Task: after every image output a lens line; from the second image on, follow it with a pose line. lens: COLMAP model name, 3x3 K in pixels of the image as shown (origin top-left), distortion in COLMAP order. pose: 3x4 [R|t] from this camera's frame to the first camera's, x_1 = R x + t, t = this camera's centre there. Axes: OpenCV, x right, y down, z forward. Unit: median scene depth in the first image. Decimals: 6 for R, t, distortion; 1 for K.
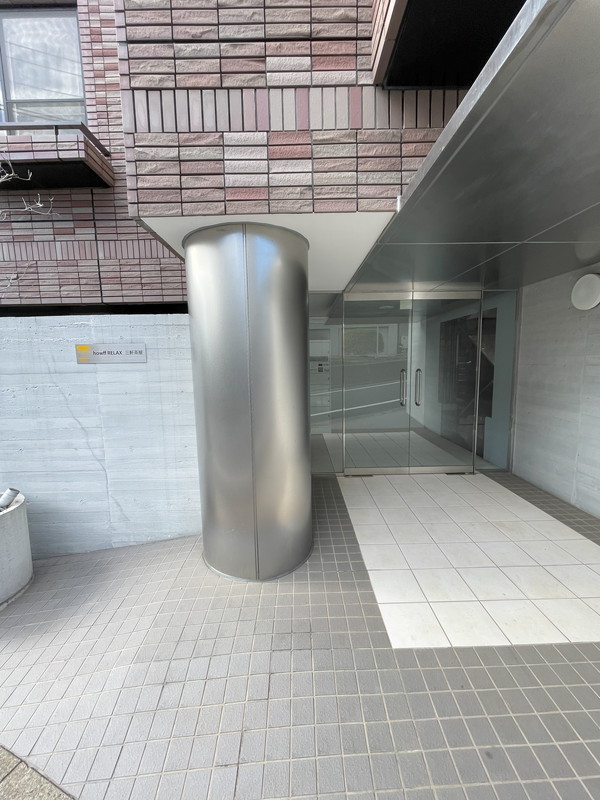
lens RADIAL K [[321.1, 0, 302.8], [0, 321.1, 397.6], [0, 0, 1]] dist [-0.000588, -0.000135]
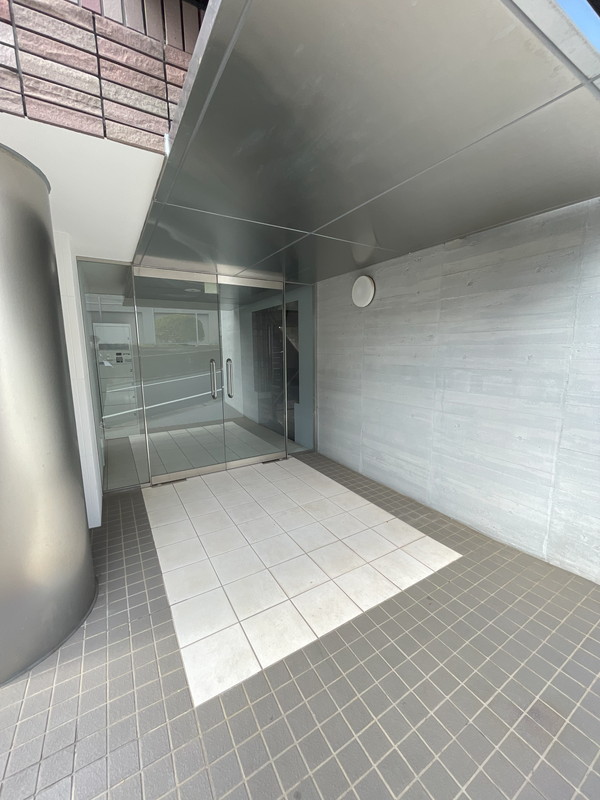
lens RADIAL K [[321.1, 0, 302.8], [0, 321.1, 397.6], [0, 0, 1]] dist [-0.000588, -0.000135]
pose [[0.862683, -0.067945, 0.501159, 0.078099], [0.050535, 0.997556, 0.048255, -0.011415], [-0.503213, -0.016303, 0.864009, 0.084235]]
